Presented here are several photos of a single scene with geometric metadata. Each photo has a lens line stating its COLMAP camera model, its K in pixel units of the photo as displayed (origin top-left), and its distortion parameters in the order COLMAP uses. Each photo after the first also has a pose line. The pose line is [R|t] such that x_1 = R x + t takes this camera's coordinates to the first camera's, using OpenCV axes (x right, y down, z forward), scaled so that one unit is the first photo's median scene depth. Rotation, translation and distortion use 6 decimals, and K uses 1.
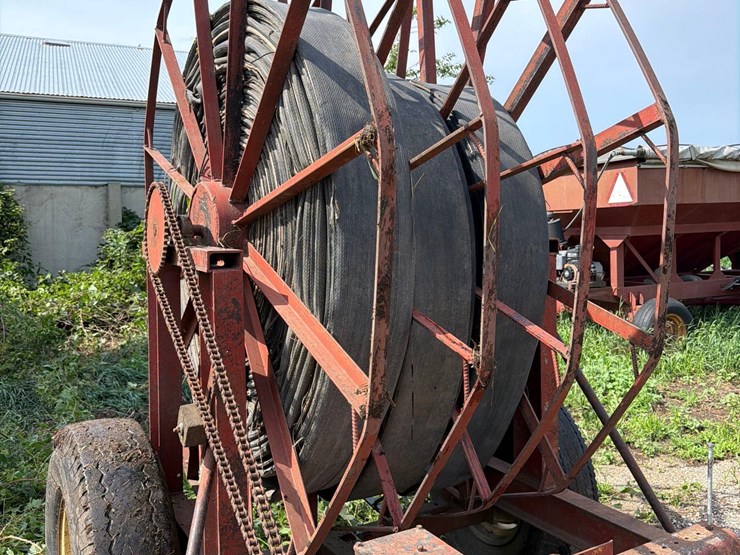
lens RADIAL K [[696.7, 0, 358.3], [0, 696.7, 265.4], [0, 0, 1]] dist [0.106736, -0.209834]
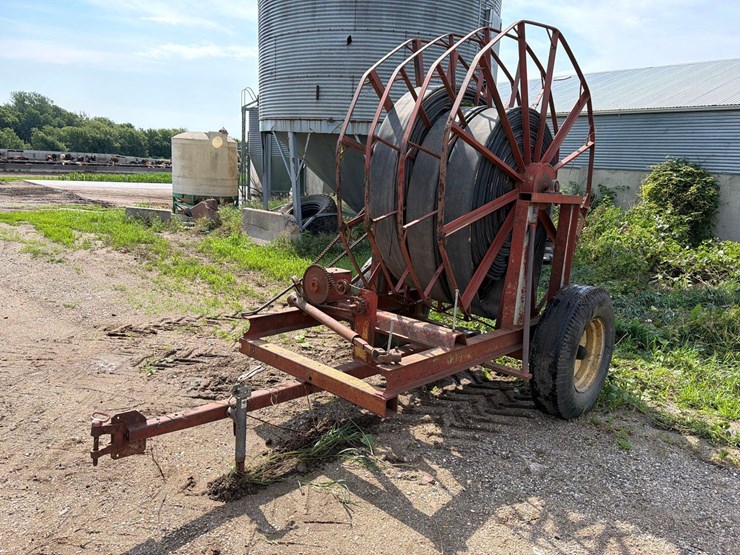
lens RADIAL K [[515.2, 0, 370.0], [0, 515.2, 282.1], [0, 0, 1]] dist [0.091496, -0.123227]
pose [[0.298579, 0.211771, -0.930593, 1.562971], [-0.134246, 0.974696, 0.178735, -0.000885], [0.944896, 0.071562, 0.319453, 0.237362]]
